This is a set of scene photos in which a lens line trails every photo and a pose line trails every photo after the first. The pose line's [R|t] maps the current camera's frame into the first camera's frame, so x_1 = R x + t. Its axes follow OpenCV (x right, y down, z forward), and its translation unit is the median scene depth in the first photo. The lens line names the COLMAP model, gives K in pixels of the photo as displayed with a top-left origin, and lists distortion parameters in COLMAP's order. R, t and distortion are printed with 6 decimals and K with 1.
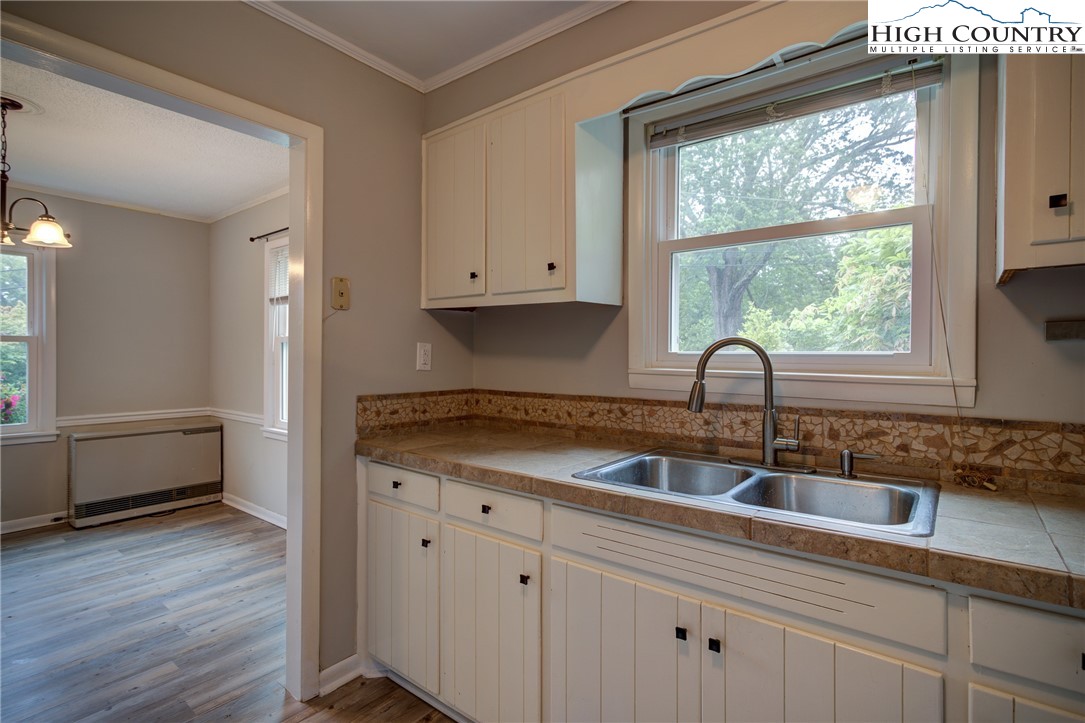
lens RADIAL K [[519.1, 0, 545.0], [0, 519.1, 361.5], [0, 0, 1]] dist [0.000300, 0.004518]
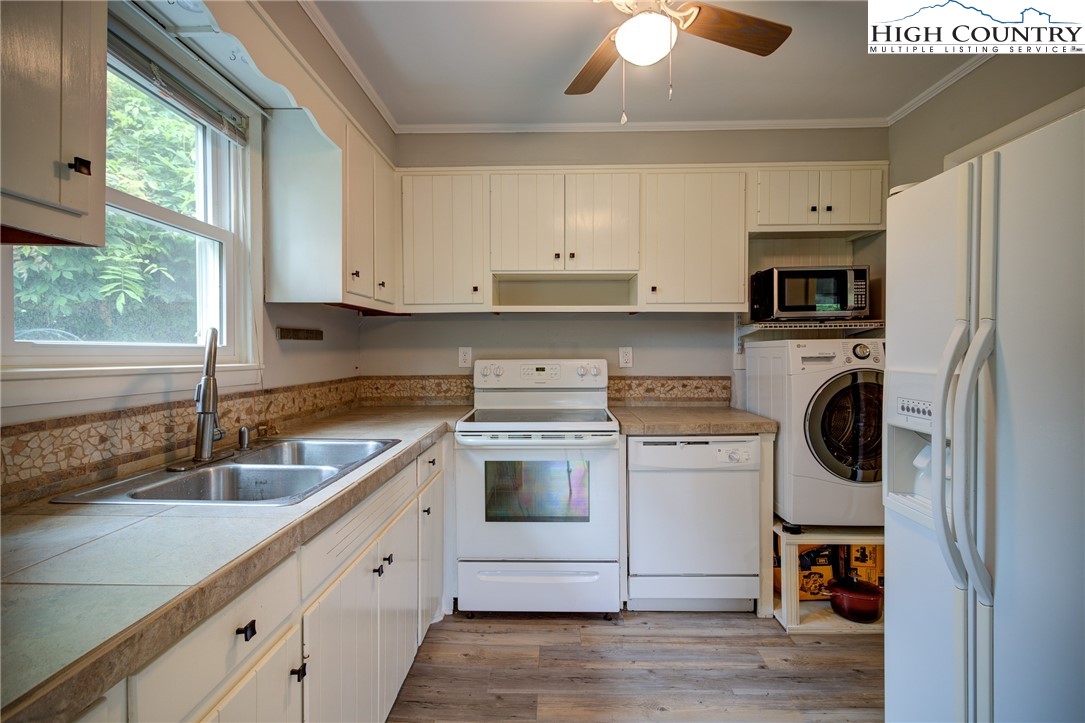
lens RADIAL K [[519.1, 0, 550.1], [0, 519.1, 358.0], [0, 0, 1]] dist [0.000300, 0.004518]
pose [[-0.596628, -0.015766, 0.802363, -0.673253], [0.007056, 0.999665, 0.024889, -0.011046], [-0.802487, 0.020511, -0.596317, 0.965695]]
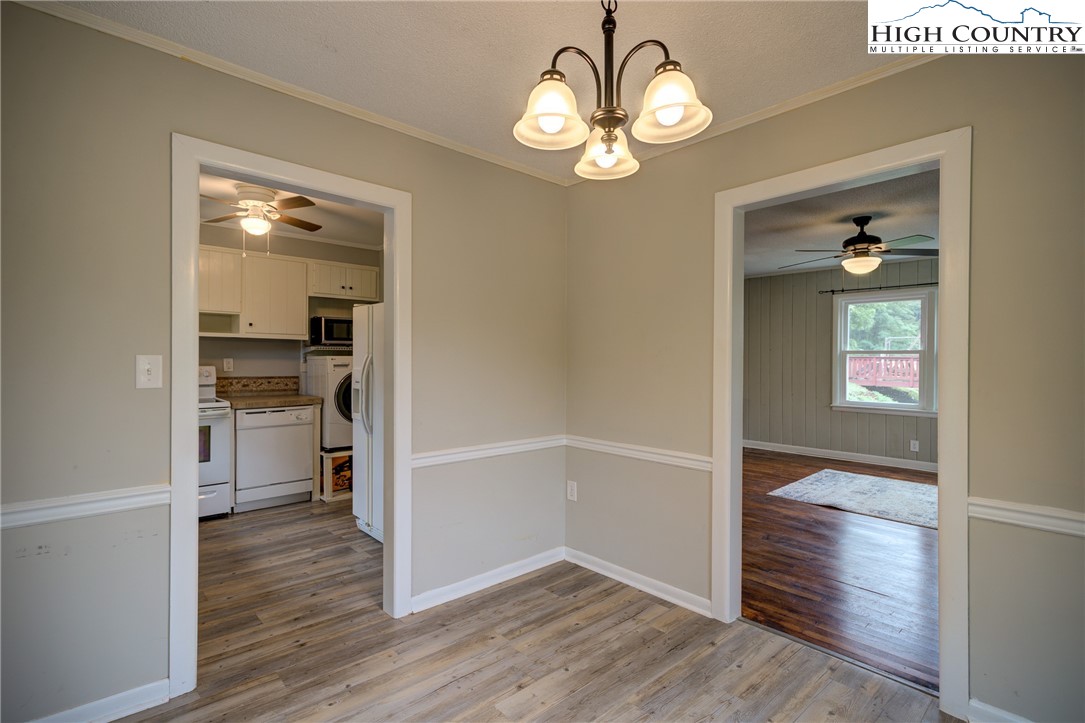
lens RADIAL K [[519.1, 0, 532.2], [0, 519.1, 359.9], [0, 0, 1]] dist [0.000300, 0.004518]
pose [[-0.982421, -0.010419, 0.186388, -1.419889], [-0.008739, 0.999913, 0.009830, -0.033136], [-0.186475, 0.008028, -0.982427, 1.994283]]
